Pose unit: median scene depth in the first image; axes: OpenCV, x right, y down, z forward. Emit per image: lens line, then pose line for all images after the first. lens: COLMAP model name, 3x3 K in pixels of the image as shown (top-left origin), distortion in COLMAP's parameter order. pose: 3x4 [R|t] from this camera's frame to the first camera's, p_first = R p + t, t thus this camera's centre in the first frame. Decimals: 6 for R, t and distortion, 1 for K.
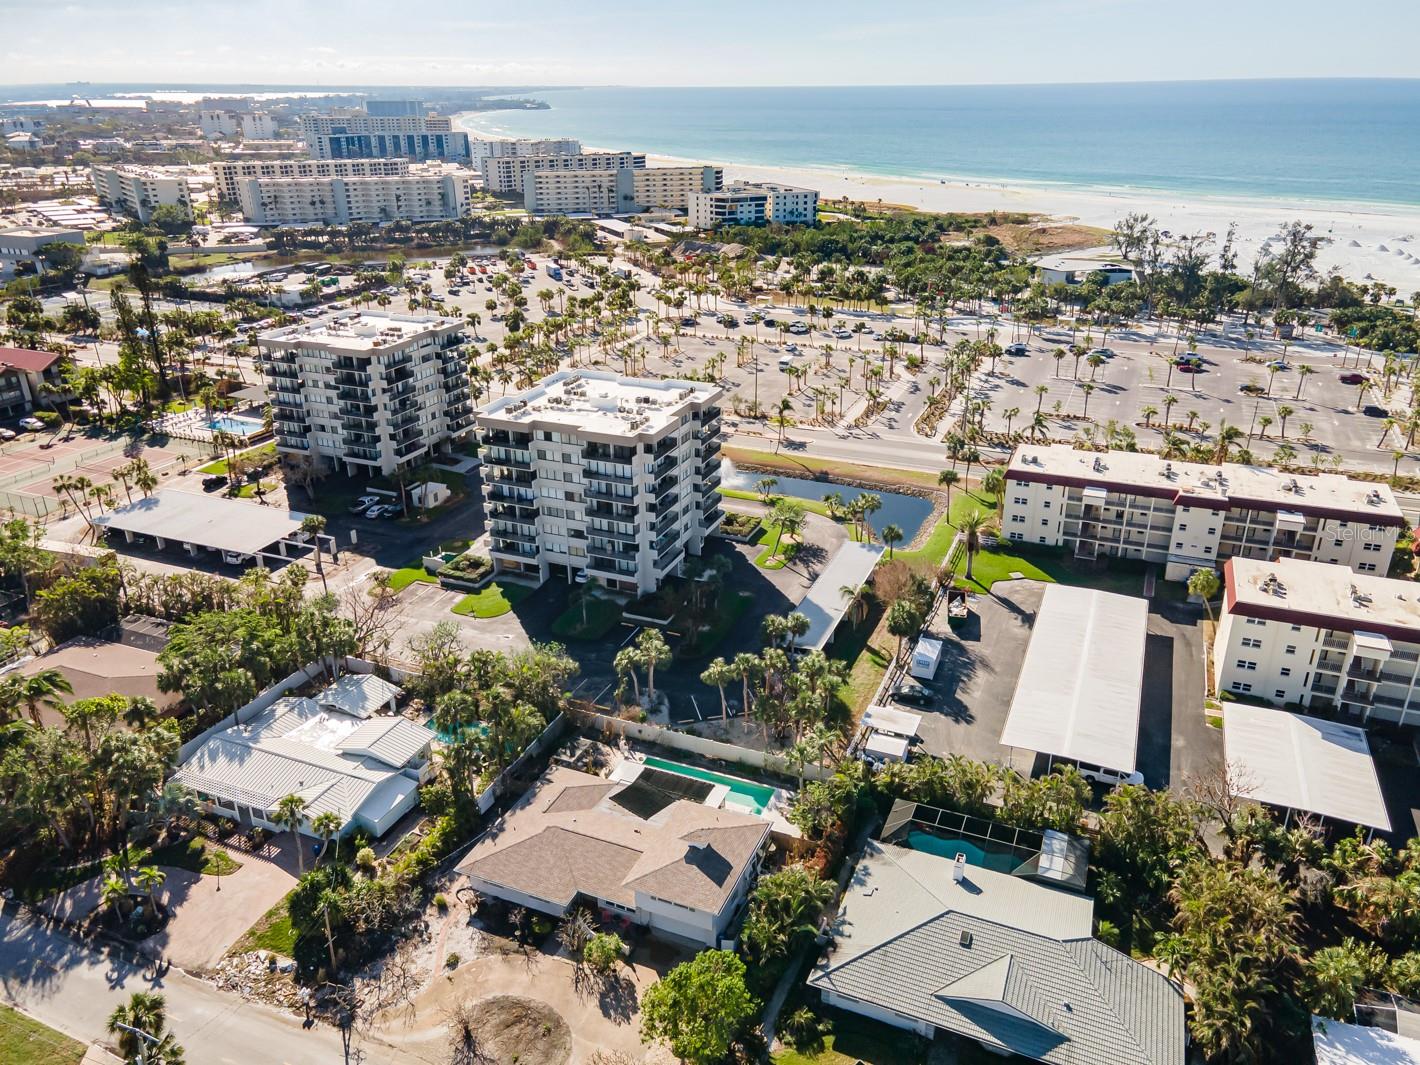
lens RADIAL K [[1035.9, 0, 716.3], [0, 1035.9, 534.7], [0, 0, 1]] dist [0.027100, 0.031662]
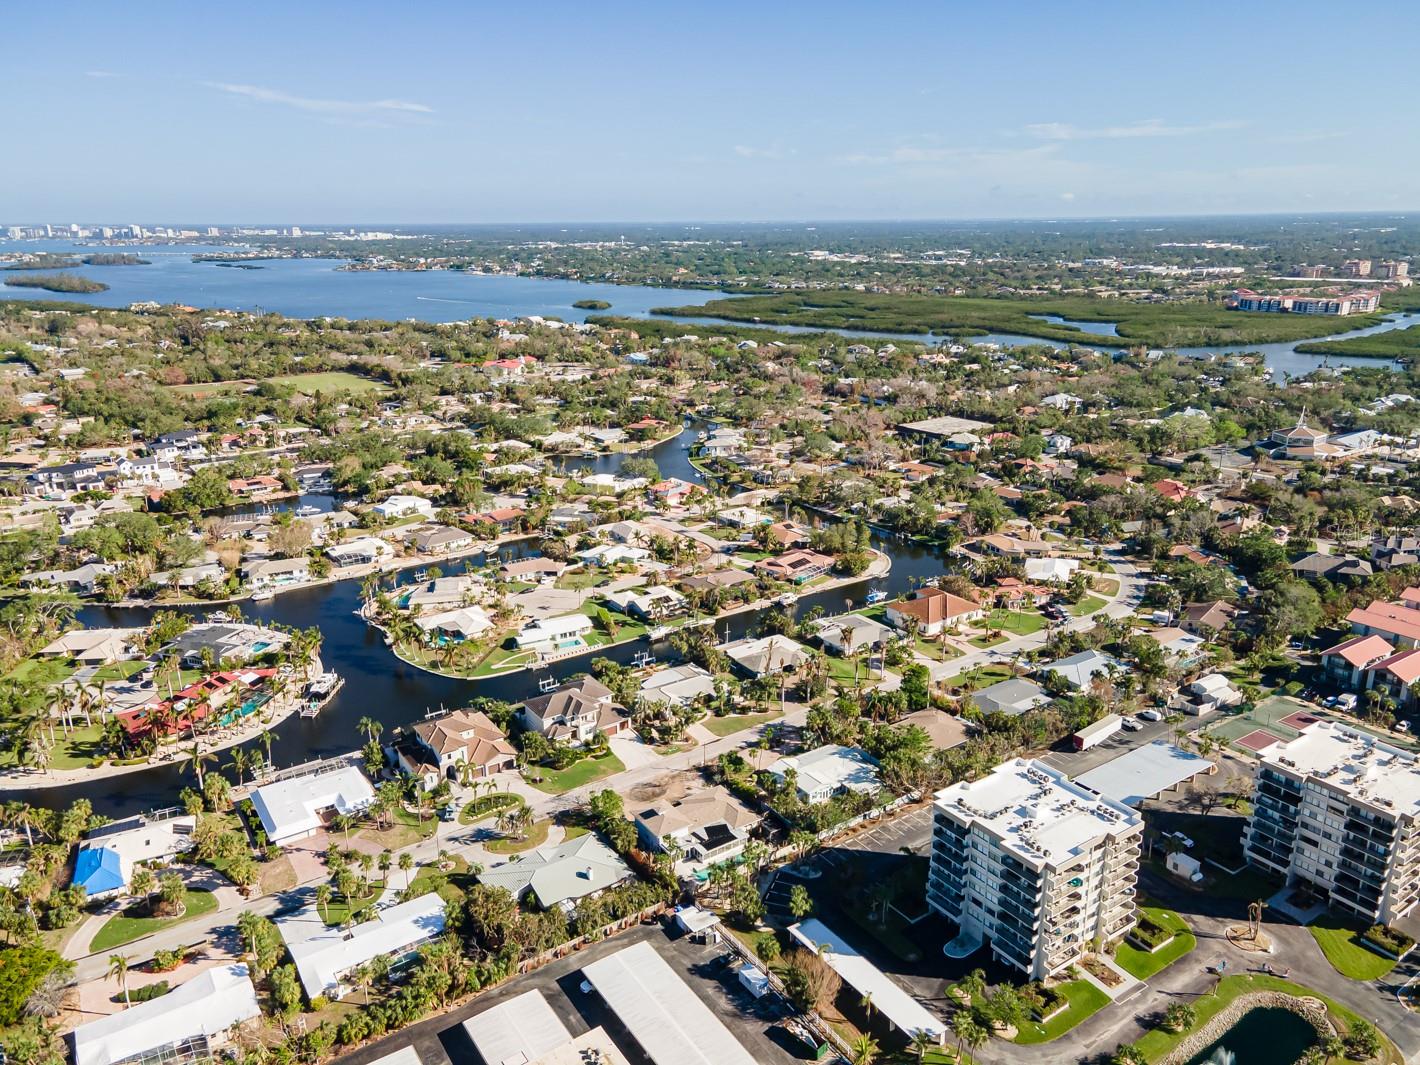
lens RADIAL K [[1035.9, 0, 715.8], [0, 1035.9, 535.3], [0, 0, 1]] dist [0.027100, 0.031662]
pose [[-0.546450, 0.255414, -0.797594, 1.083174], [-0.323634, 0.813978, 0.482390, -0.933076], [0.772433, 0.521731, -0.362138, 1.043281]]
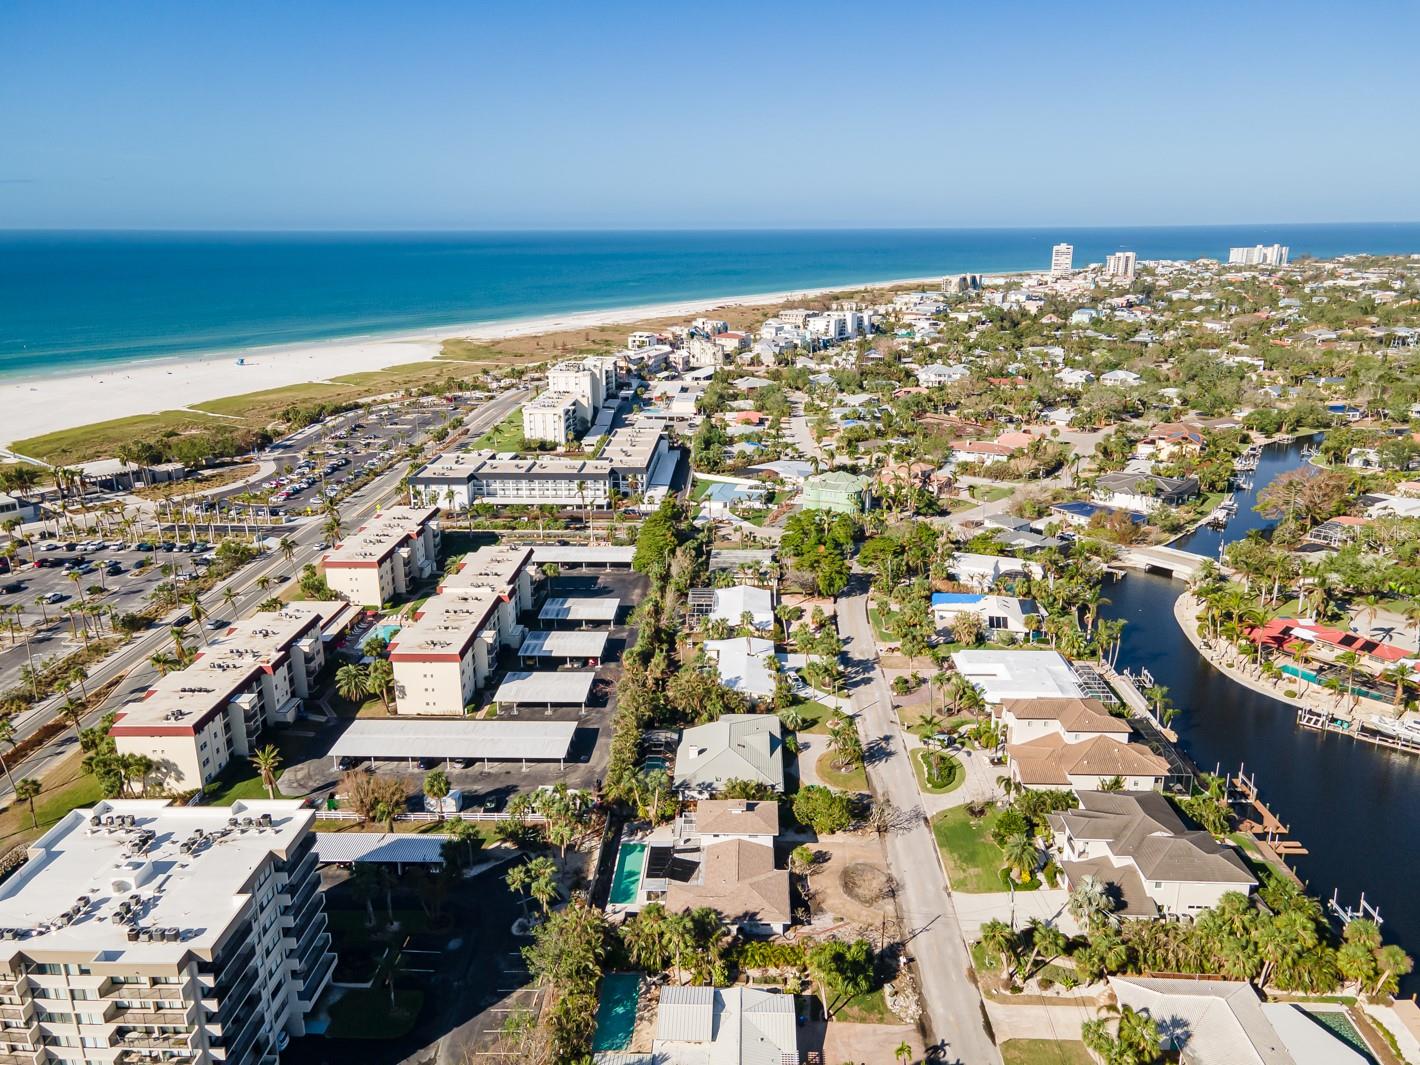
lens RADIAL K [[1035.9, 0, 716.6], [0, 1035.9, 522.3], [0, 0, 1]] dist [0.027100, 0.031662]
pose [[-0.353608, -0.251878, 0.900843, -0.908039], [0.379920, 0.841375, 0.384381, -0.493276], [-0.854765, 0.478168, -0.201823, 0.725066]]
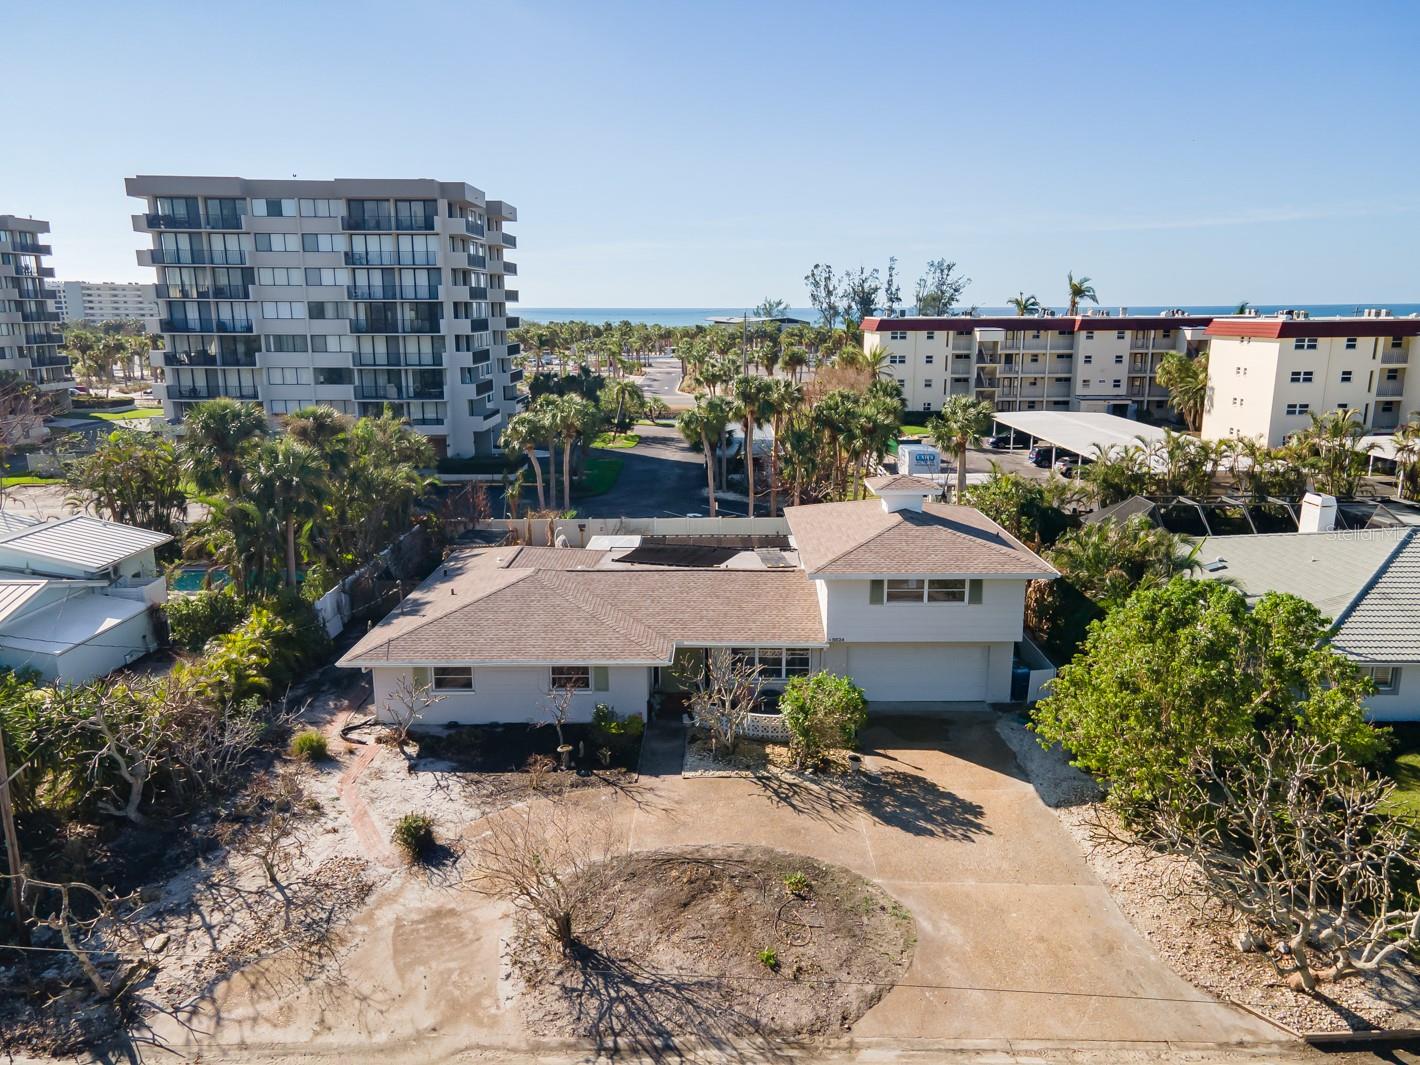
lens RADIAL K [[1035.9, 0, 716.5], [0, 1035.9, 532.5], [0, 0, 1]] dist [0.027100, 0.031662]
pose [[0.920959, -0.080162, 0.381326, -0.172401], [0.153109, 0.974344, -0.164957, 0.233620], [-0.358319, 0.210303, 0.909604, 0.384130]]
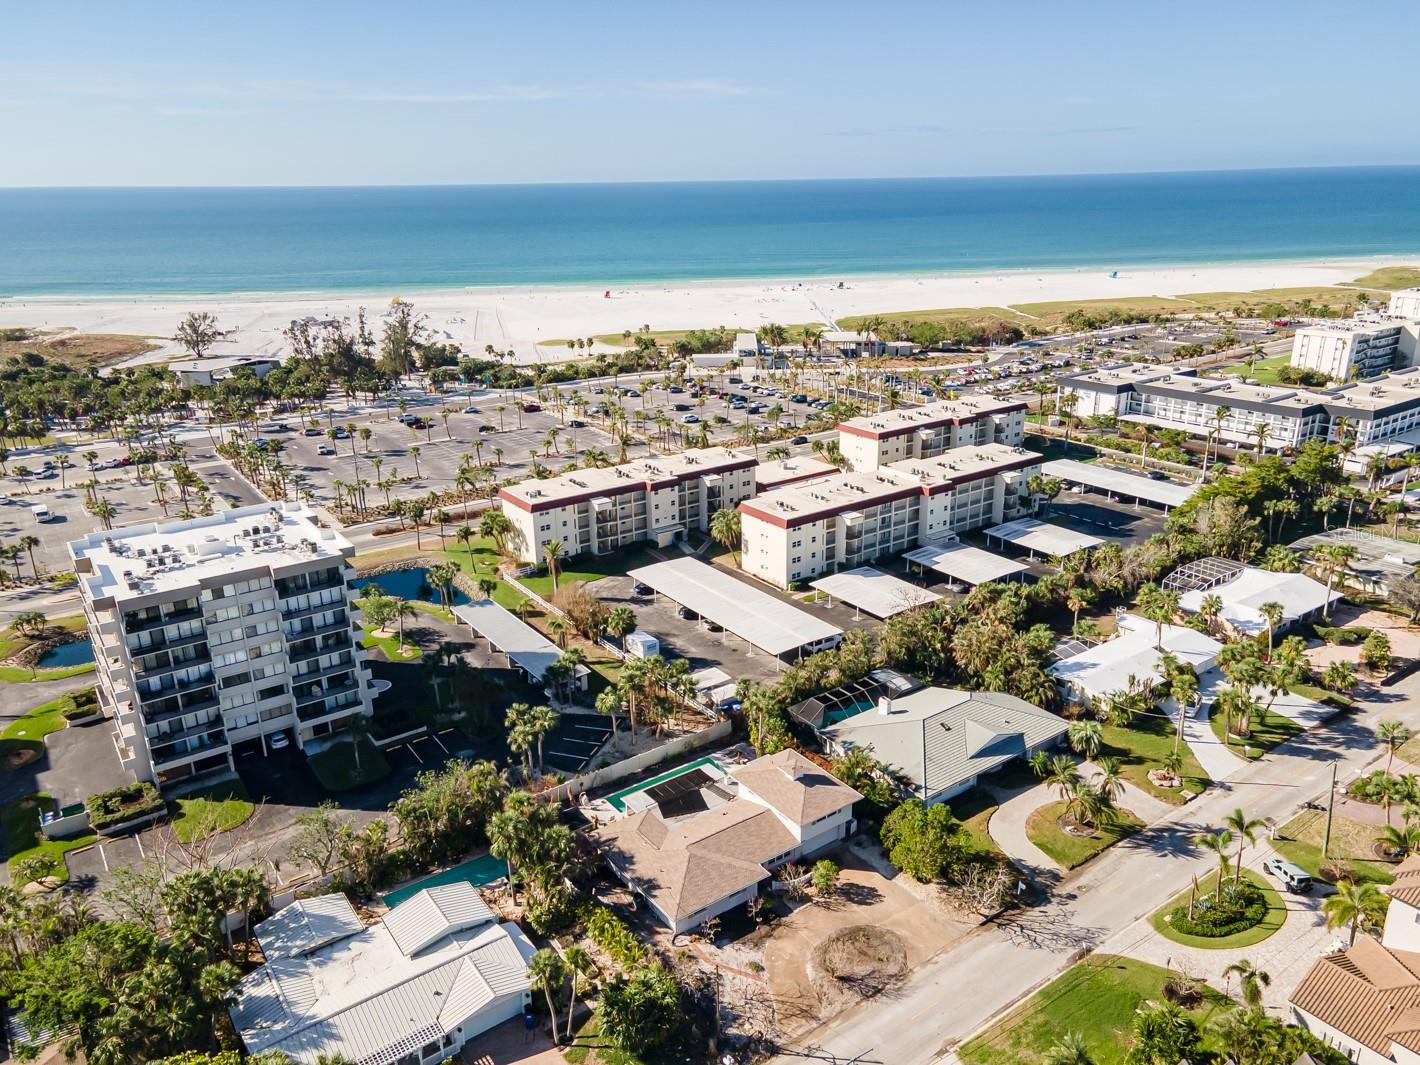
lens RADIAL K [[1035.9, 0, 717.0], [0, 1035.9, 531.3], [0, 0, 1]] dist [0.027100, 0.031662]
pose [[0.522494, -0.278902, 0.805738, -0.619502], [0.352276, 0.931175, 0.093882, -0.078433], [-0.776467, 0.234789, 0.584784, 0.176443]]
